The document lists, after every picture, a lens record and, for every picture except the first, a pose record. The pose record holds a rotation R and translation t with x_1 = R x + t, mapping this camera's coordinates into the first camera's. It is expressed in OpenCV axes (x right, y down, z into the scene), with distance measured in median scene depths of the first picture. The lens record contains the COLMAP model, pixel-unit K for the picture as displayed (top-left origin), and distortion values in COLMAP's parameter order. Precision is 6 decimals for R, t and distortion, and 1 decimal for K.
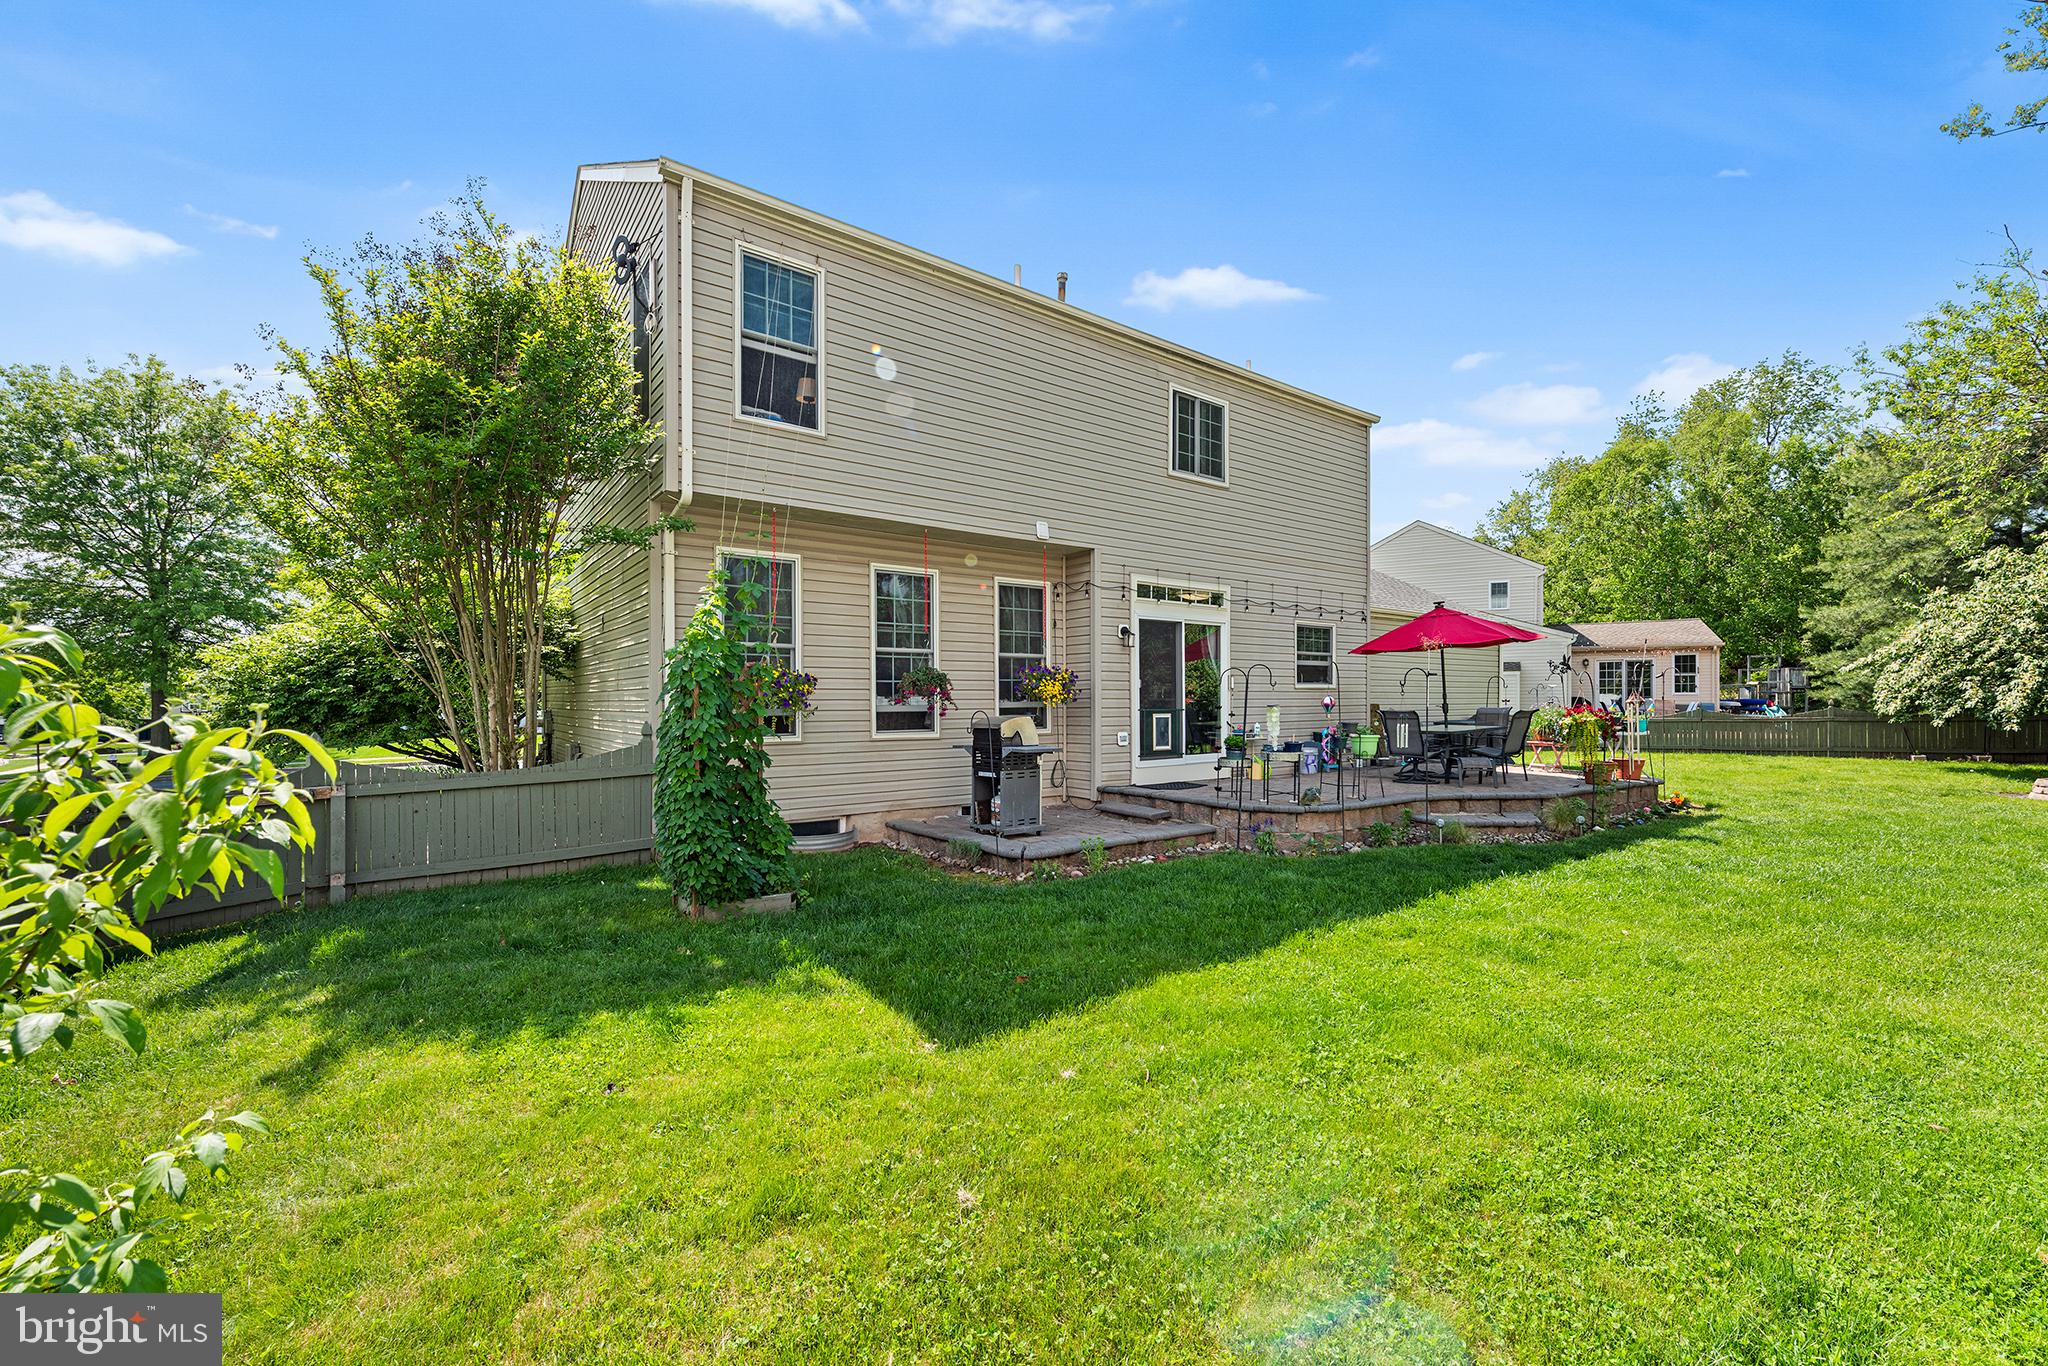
lens RADIAL K [[811.7, 0, 1030.4], [0, 811.7, 699.0], [0, 0, 1]] dist [0.010657, -0.000636]
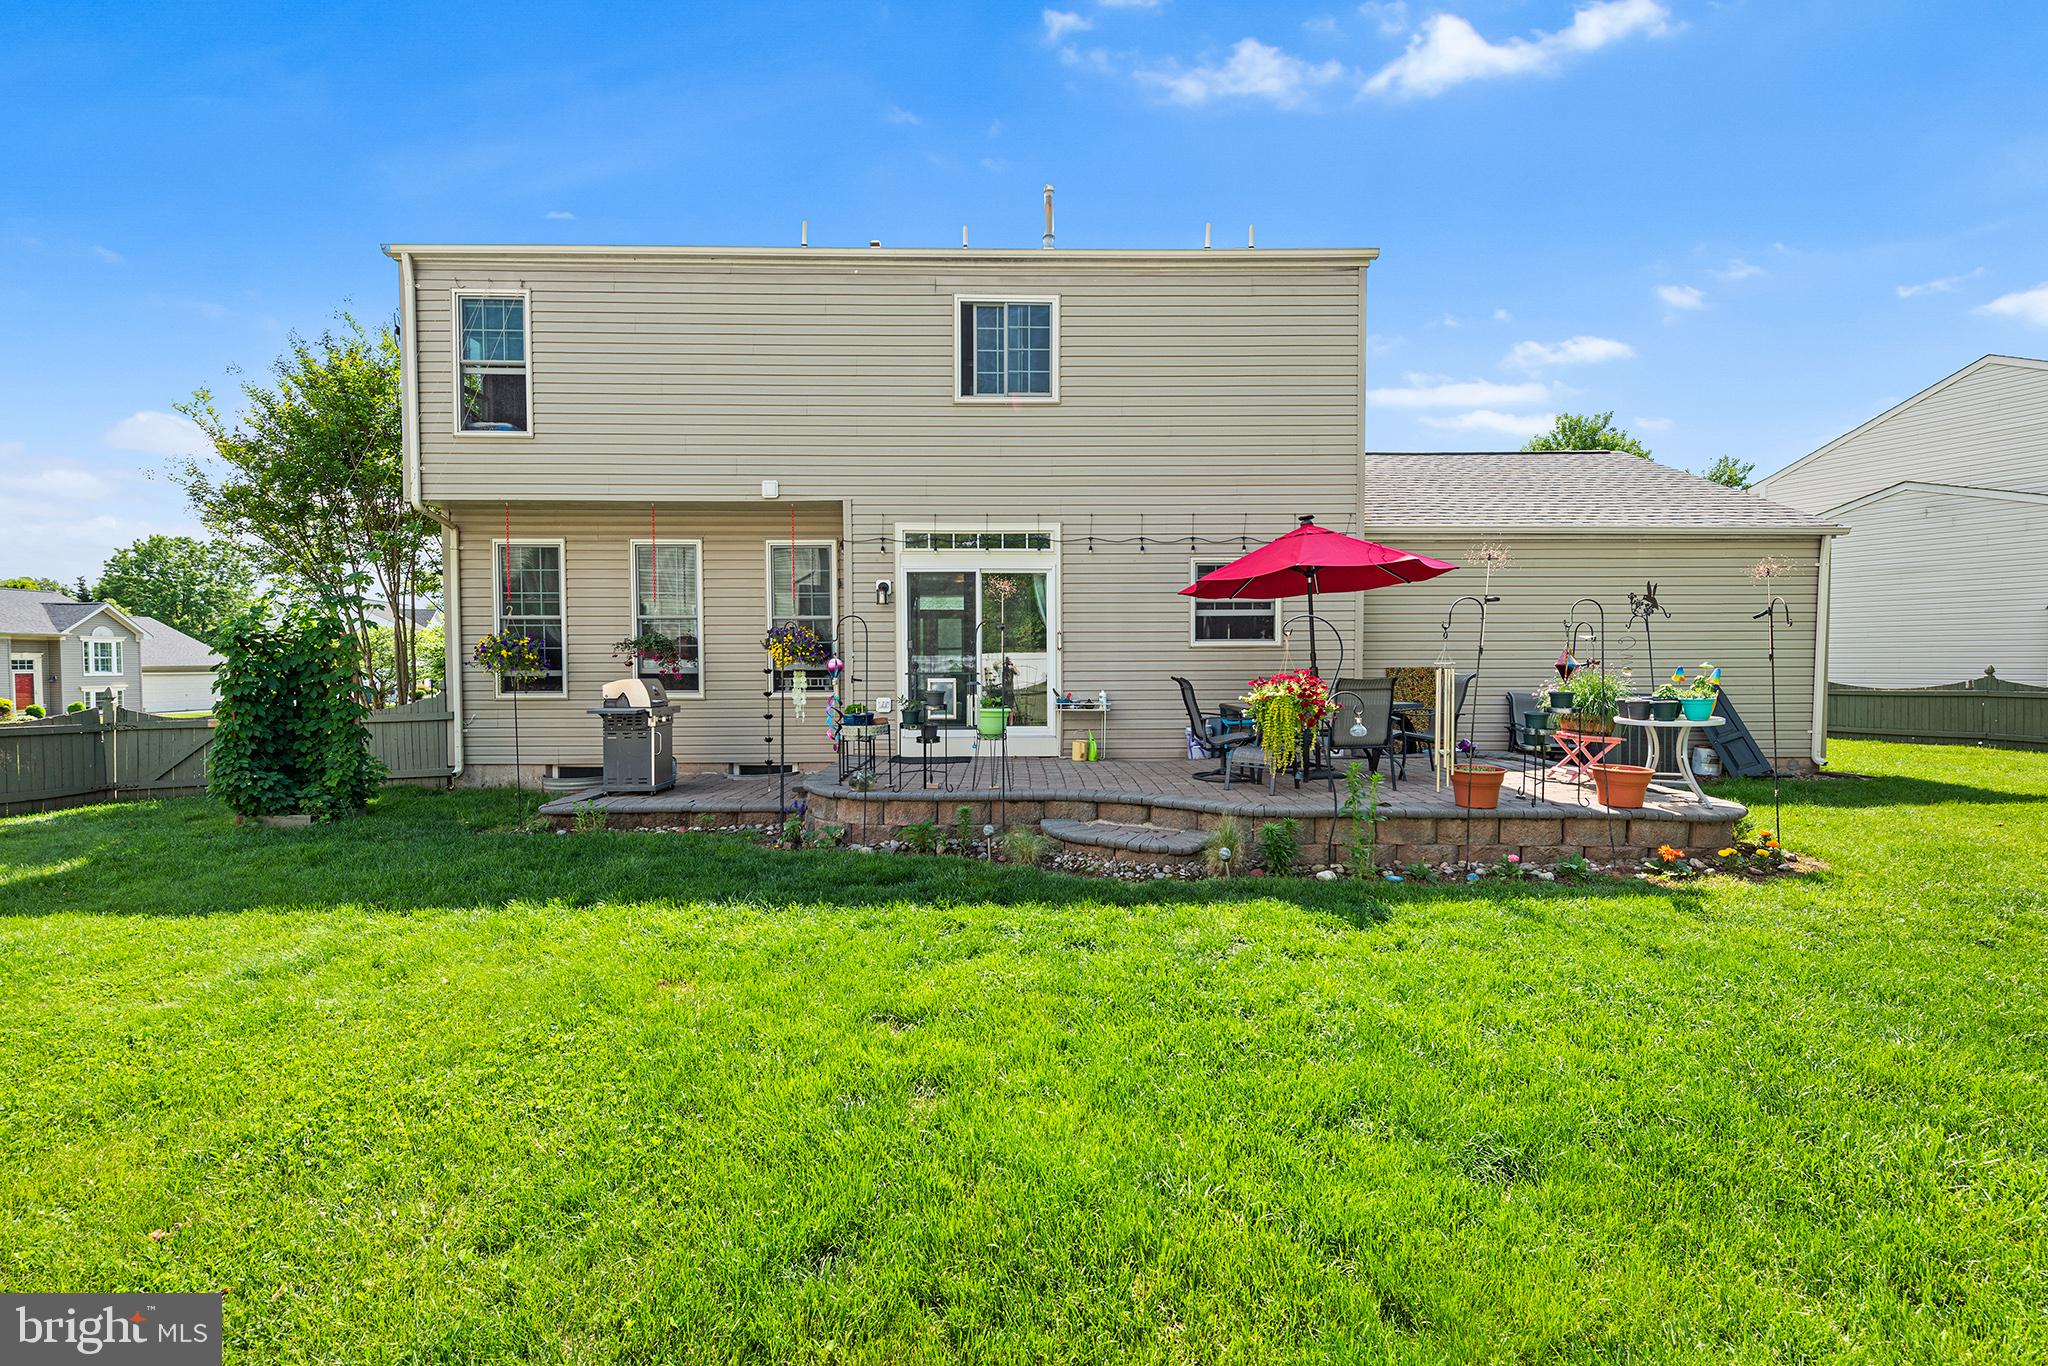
lens RADIAL K [[811.7, 0, 1028.3], [0, 811.7, 686.1], [0, 0, 1]] dist [0.010657, -0.000636]
pose [[0.818628, 0.013385, -0.574168, 0.755509], [0.001561, 0.999673, 0.025530, 0.004335], [0.574322, -0.021796, 0.818339, 0.337139]]
